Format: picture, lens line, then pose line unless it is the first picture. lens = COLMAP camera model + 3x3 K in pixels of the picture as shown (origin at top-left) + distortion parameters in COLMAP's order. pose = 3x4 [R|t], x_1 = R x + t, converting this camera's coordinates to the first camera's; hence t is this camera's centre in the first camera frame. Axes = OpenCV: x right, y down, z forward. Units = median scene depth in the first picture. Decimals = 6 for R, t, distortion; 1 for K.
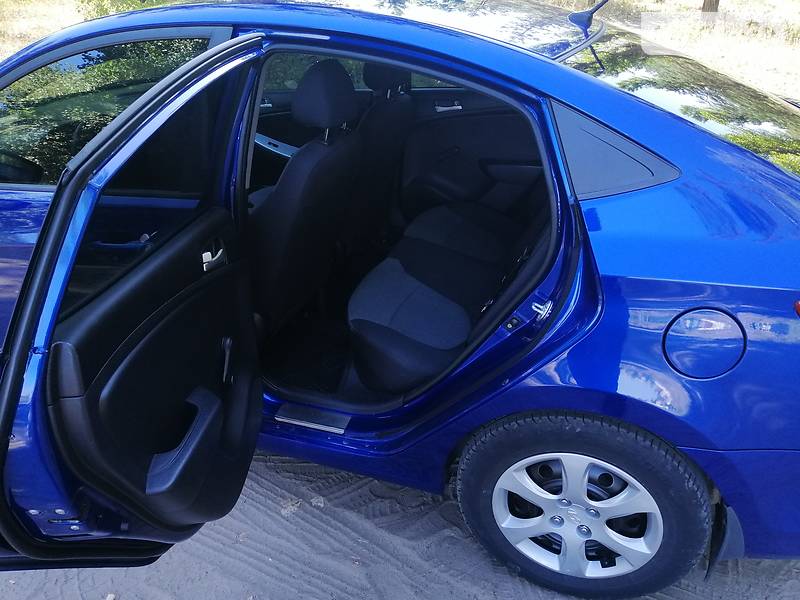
lens RADIAL K [[592.0, 0, 404.5], [0, 592.0, 299.4], [0, 0, 1]] dist [-0.010413, 0.001207]
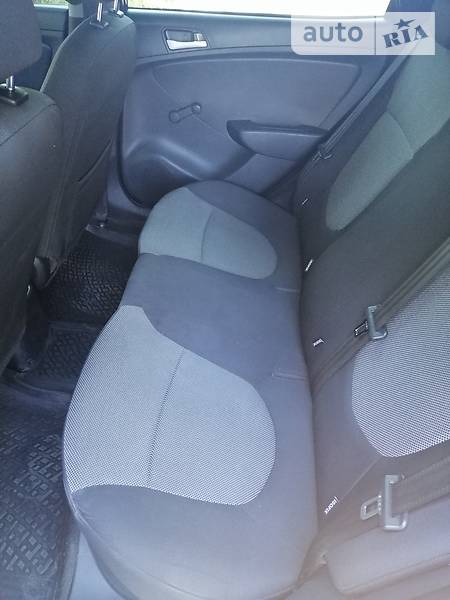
lens RADIAL K [[444.0, 0, 223.7], [0, 444.0, 296.1], [0, 0, 1]] dist [-0.010413, 0.001207]
pose [[0.967657, -0.077649, 0.240020, -0.030790], [0.027753, 0.978442, 0.204649, -0.139673], [-0.250736, -0.191368, 0.948952, 0.442022]]
